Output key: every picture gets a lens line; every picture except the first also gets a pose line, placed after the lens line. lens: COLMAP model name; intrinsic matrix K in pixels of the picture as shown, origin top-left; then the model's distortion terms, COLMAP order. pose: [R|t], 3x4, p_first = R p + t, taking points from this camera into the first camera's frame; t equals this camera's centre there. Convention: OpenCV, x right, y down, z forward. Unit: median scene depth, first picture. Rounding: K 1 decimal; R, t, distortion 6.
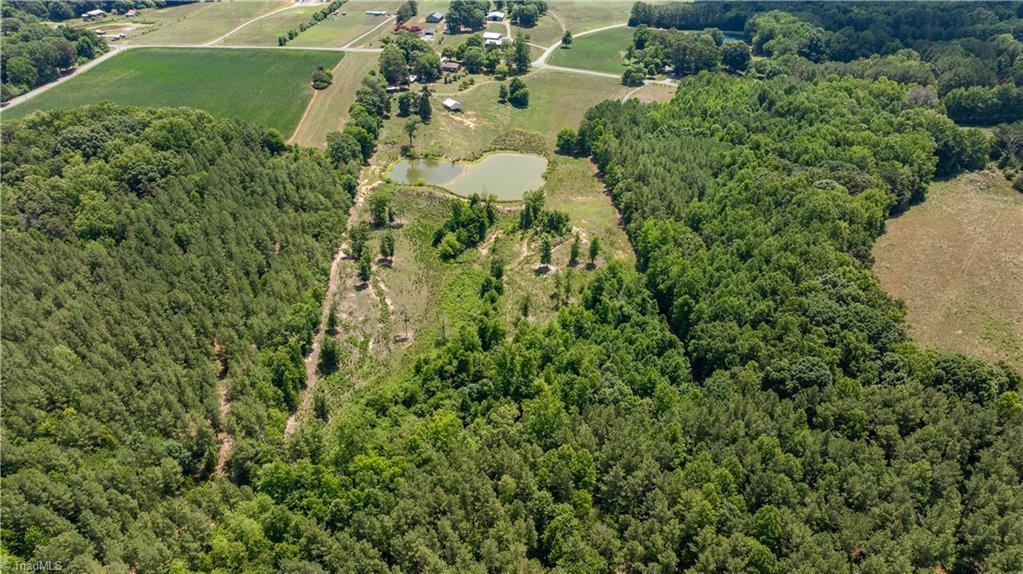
lens RADIAL K [[713.9, 0, 511.5], [0, 713.9, 287.0], [0, 0, 1]] dist [-0.053218, 0.066497]
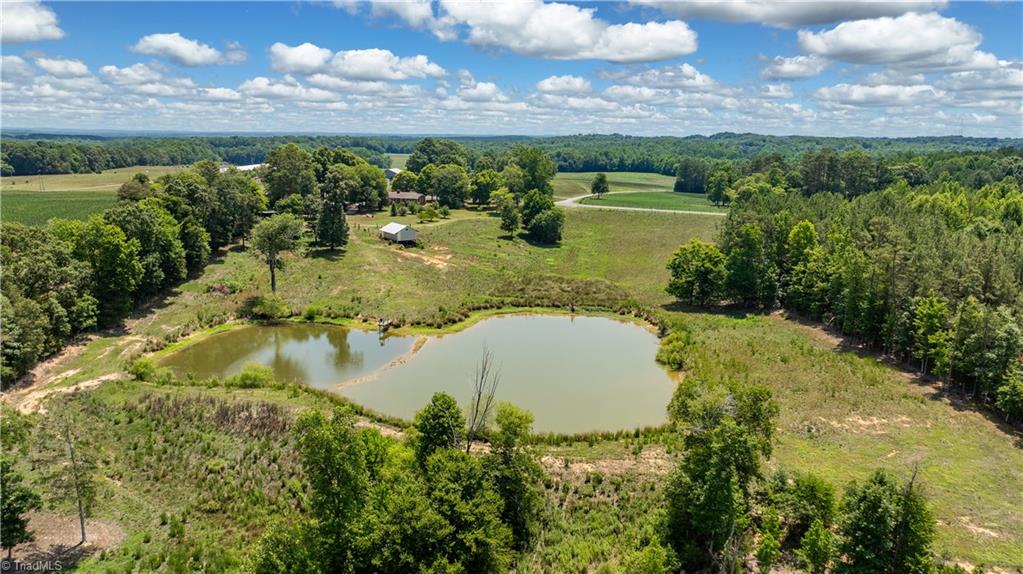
lens RADIAL K [[713.9, 0, 511.5], [0, 713.9, 287.0], [0, 0, 1]] dist [-0.053218, 0.066497]
pose [[0.999389, -0.001926, 0.034909, -0.036831], [0.013869, 0.938400, -0.345272, -0.086810], [-0.032093, 0.345545, 0.937853, 0.771194]]
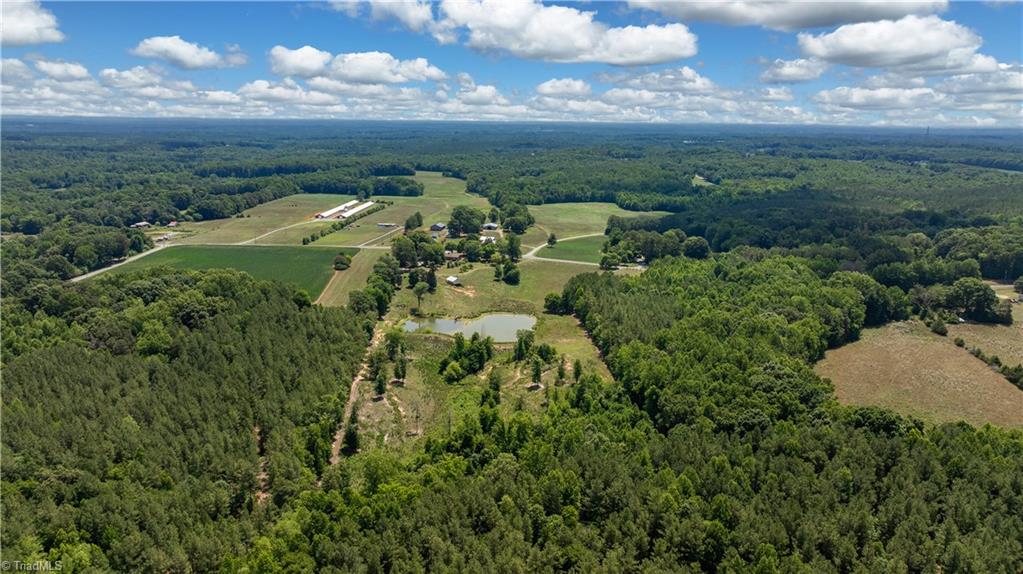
lens RADIAL K [[712.8, 0, 511.5], [0, 712.8, 287.0], [0, 0, 1]] dist [-0.022385, 0.003362]
pose [[0.999902, -0.000231, 0.013987, -0.007965], [0.004748, 0.946131, -0.323749, 0.174583], [-0.013159, 0.323784, 0.946040, -0.134404]]
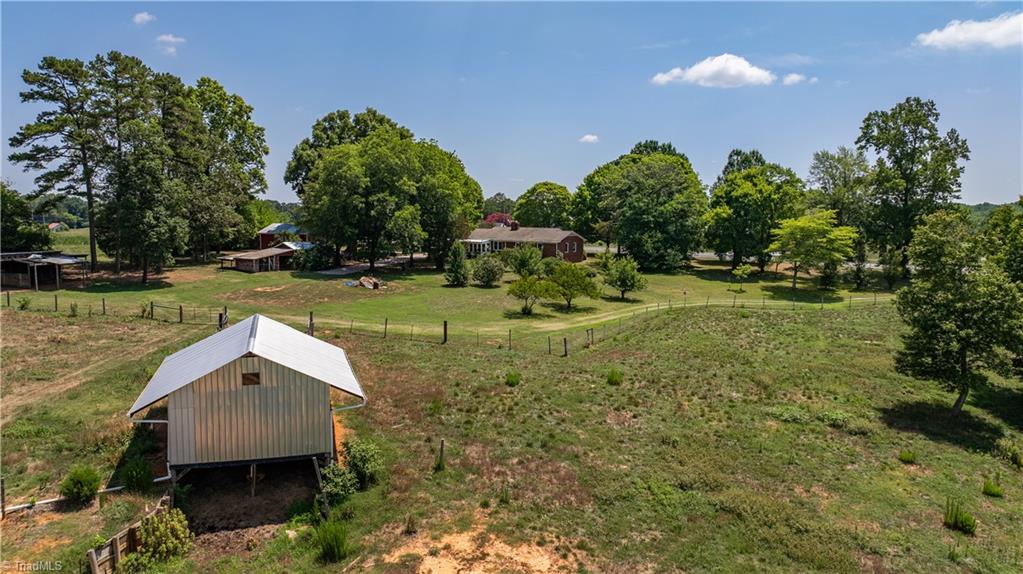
lens RADIAL K [[712.8, 0, 511.5], [0, 712.8, 287.0], [0, 0, 1]] dist [-0.022385, 0.003362]
pose [[0.963241, 0.031418, -0.266795, -0.054960], [-0.146897, 0.893106, -0.425185, -0.319164], [0.224918, 0.448747, 0.864892, 1.251112]]
